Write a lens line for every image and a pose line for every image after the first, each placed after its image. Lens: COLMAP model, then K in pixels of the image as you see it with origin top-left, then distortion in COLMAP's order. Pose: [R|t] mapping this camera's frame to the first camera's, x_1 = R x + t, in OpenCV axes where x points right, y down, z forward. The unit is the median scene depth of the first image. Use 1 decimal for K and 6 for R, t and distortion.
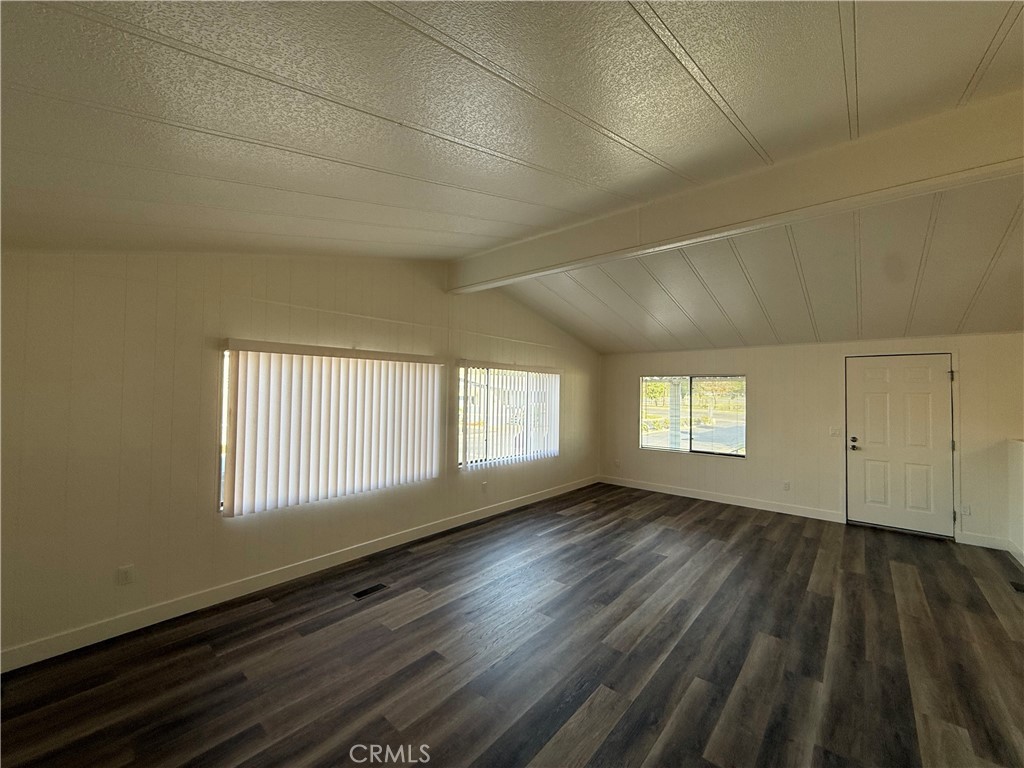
lens RADIAL K [[411.6, 0, 512.9], [0, 411.6, 382.0], [0, 0, 1]] dist [-0.002383, 0.000141]
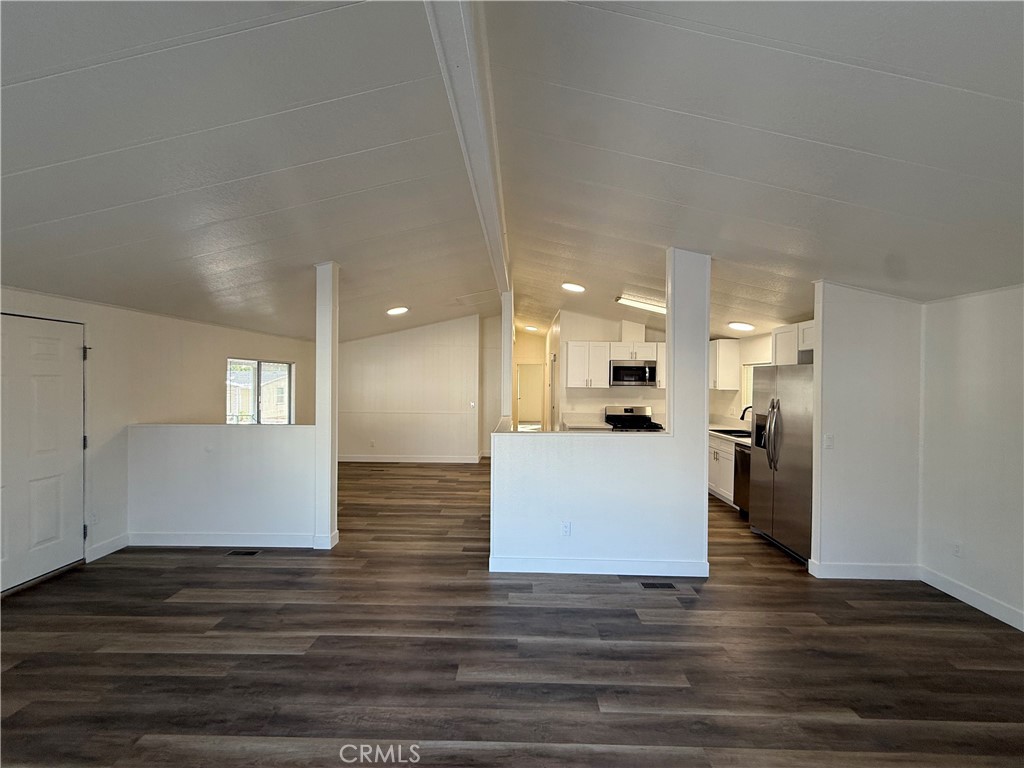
lens RADIAL K [[411.6, 0, 513.5], [0, 411.6, 381.5], [0, 0, 1]] dist [-0.002383, 0.000141]
pose [[-0.638470, -0.020855, 0.769364, -0.077857], [-0.031876, 0.999492, 0.000640, 0.020136], [-0.768987, -0.024116, -0.638810, 1.447053]]
